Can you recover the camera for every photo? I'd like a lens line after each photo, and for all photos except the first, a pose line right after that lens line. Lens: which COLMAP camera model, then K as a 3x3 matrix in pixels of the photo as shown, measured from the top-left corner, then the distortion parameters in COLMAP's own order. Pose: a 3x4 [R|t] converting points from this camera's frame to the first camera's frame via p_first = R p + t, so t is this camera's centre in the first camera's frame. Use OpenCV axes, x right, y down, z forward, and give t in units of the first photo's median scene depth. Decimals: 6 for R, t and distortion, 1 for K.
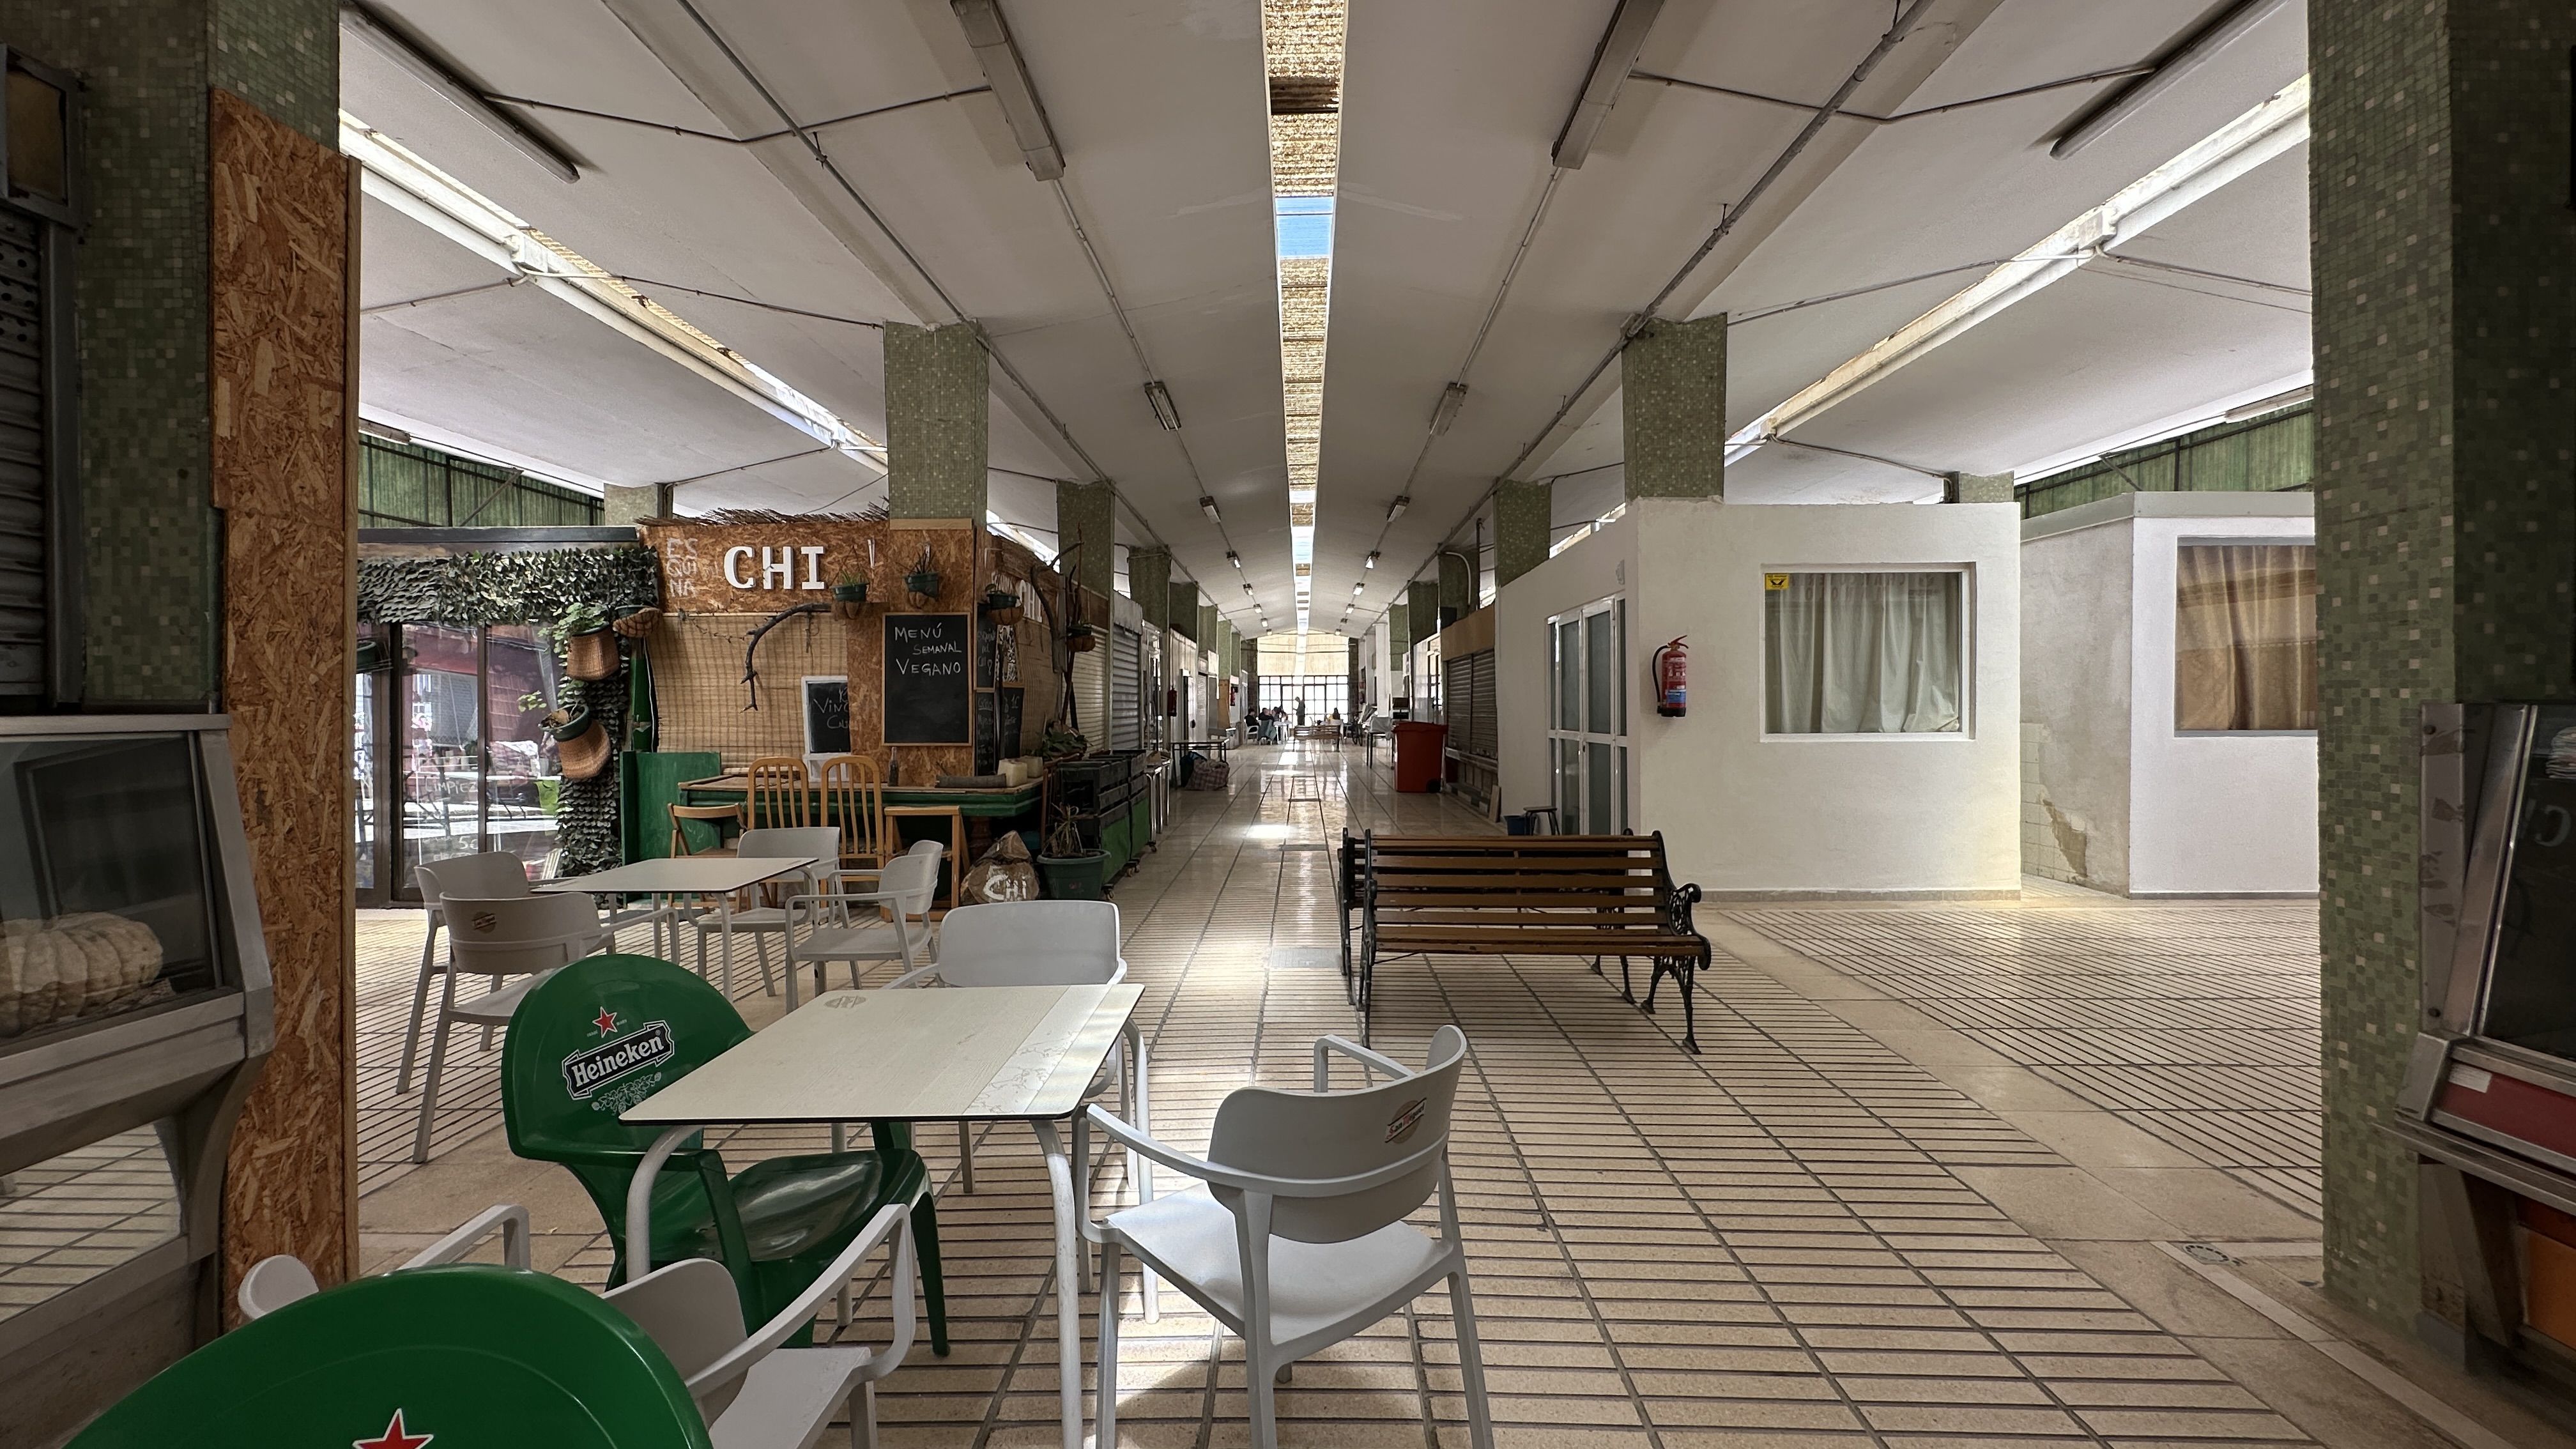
lens RADIAL K [[1259.7, 0, 1283.2], [0, 1259.7, 719.6], [0, 0, 1]] dist [-0.000765, 0.001846]
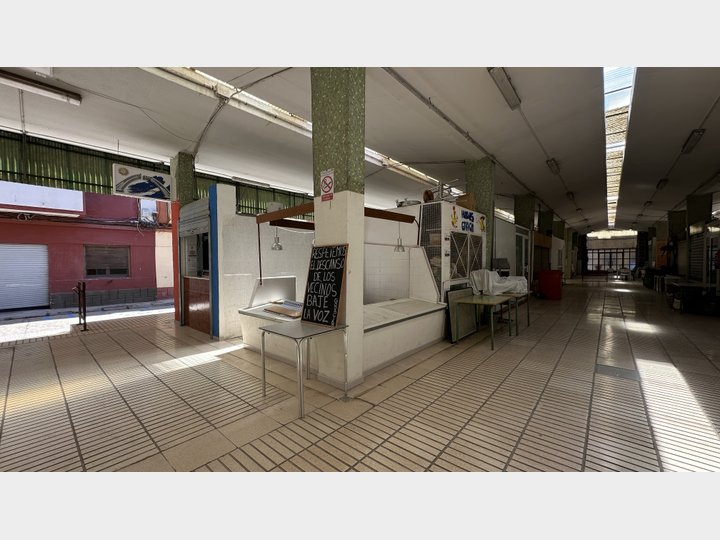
lens RADIAL K [[287.6, 0, 359.1], [0, 287.6, 267.9], [0, 0, 1]] dist [-0.001962, -0.000428]
pose [[0.763855, 0.016377, -0.645181, 0.004549], [-0.007091, 0.999831, 0.016985, -0.009435], [0.645350, -0.008399, 0.763841, 0.465653]]
